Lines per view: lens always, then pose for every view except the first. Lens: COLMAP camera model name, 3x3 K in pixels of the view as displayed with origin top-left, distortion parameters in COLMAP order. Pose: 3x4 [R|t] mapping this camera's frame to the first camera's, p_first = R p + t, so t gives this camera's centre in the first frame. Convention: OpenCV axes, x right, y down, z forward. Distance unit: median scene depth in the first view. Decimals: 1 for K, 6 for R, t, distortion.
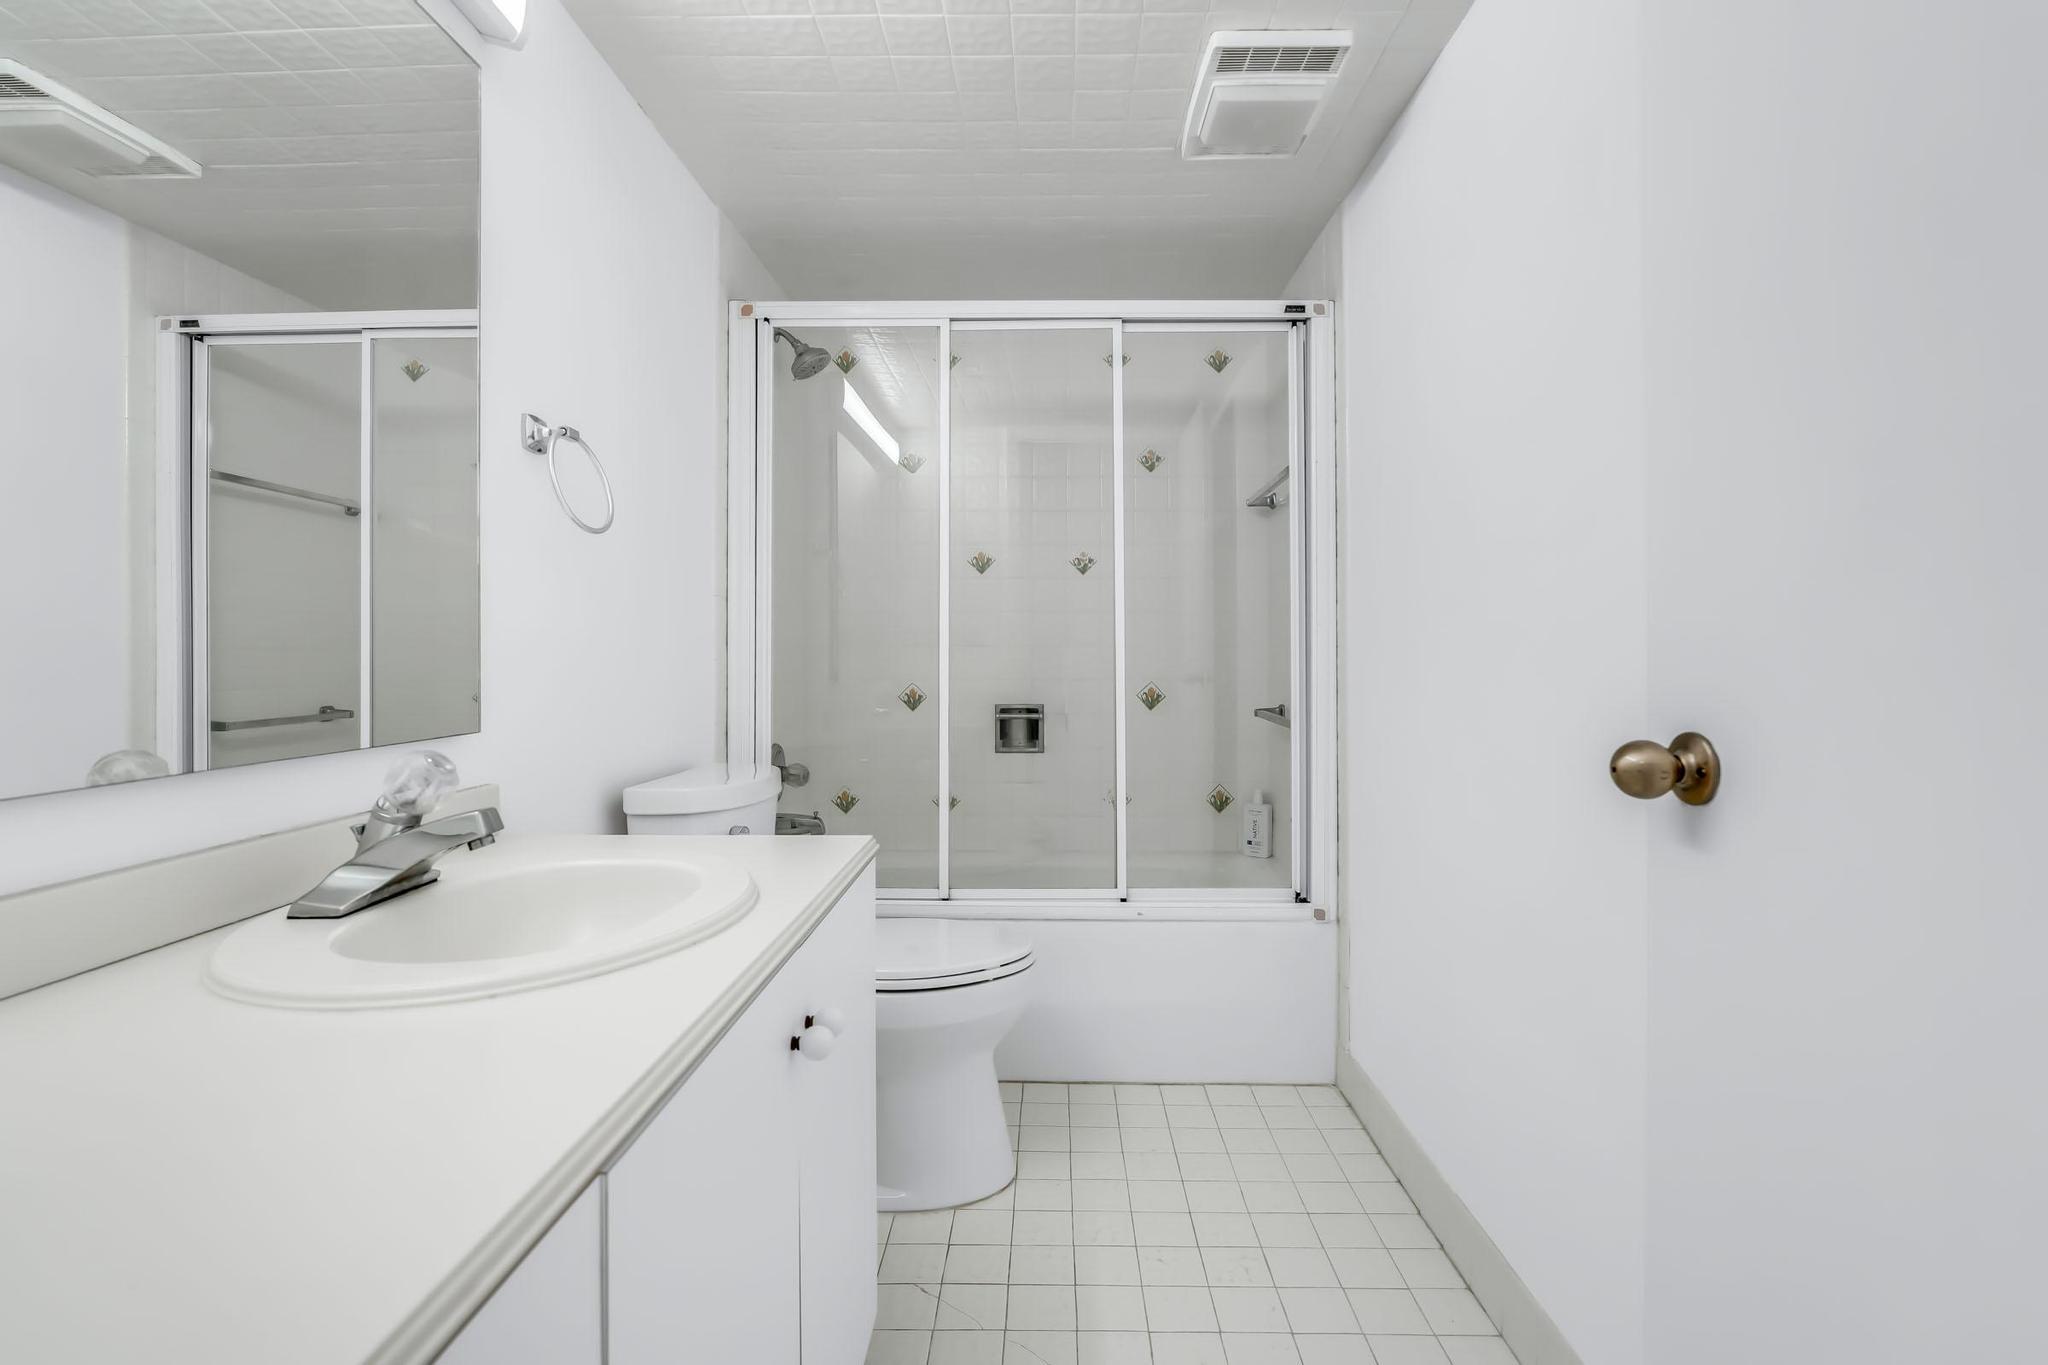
lens RADIAL K [[959.8, 0, 1045.7], [0, 959.8, 649.9], [0, 0, 1]] dist [-0.028073, 0.004138]
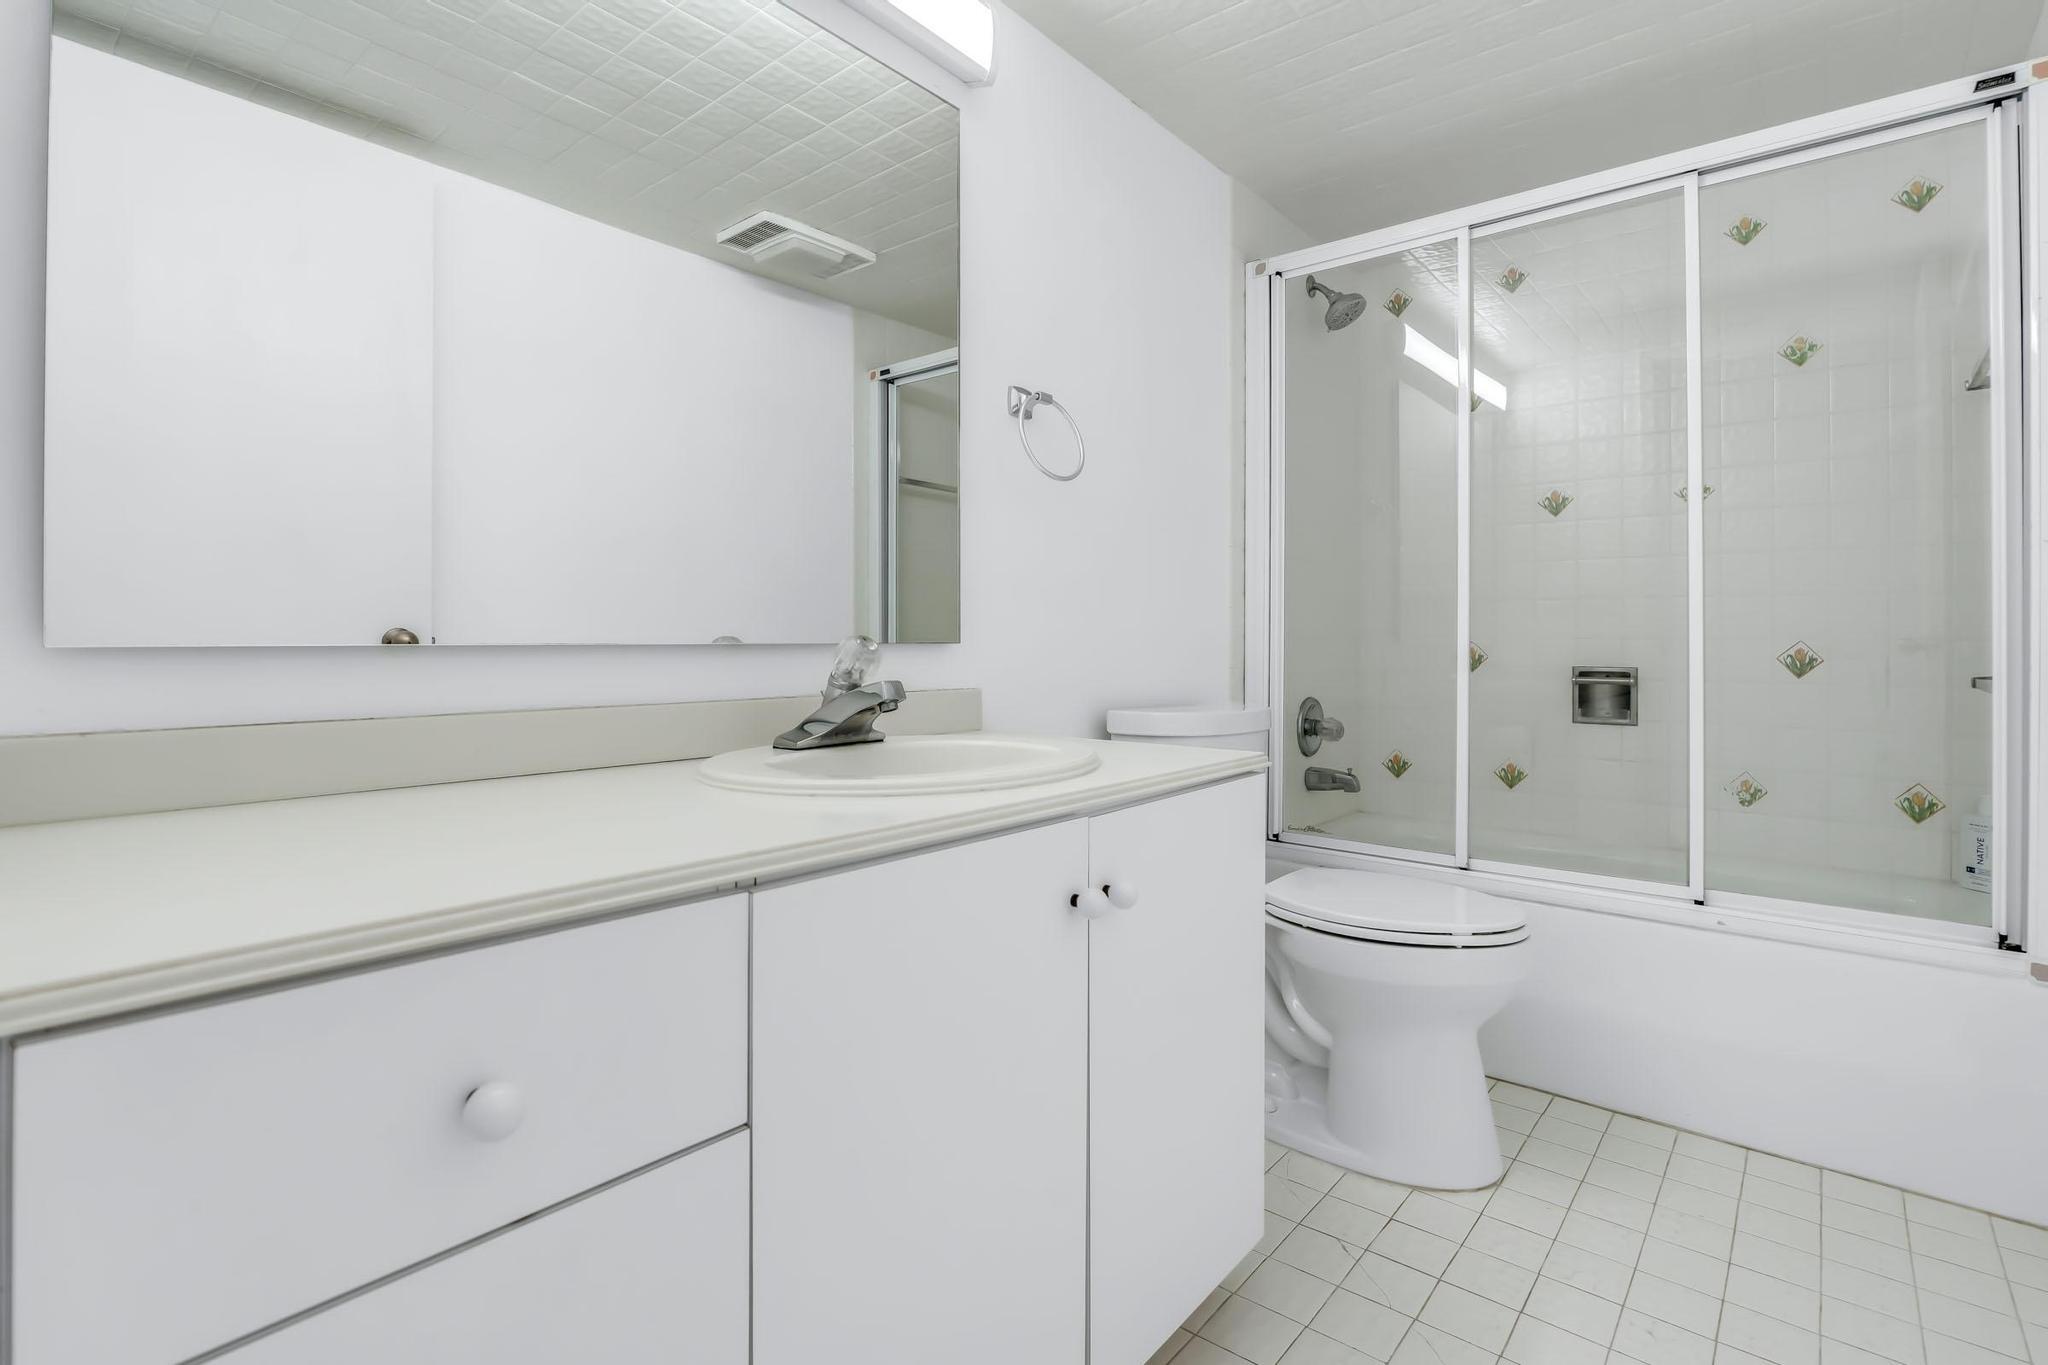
lens RADIAL K [[959.8, 0, 1041.6], [0, 959.8, 643.9], [0, 0, 1]] dist [-0.028073, 0.004138]
pose [[0.776285, 0.003998, -0.630370, 0.152628], [-0.001835, 0.999990, 0.004082, 0.044961], [0.630380, -0.002012, 0.776284, 0.049738]]
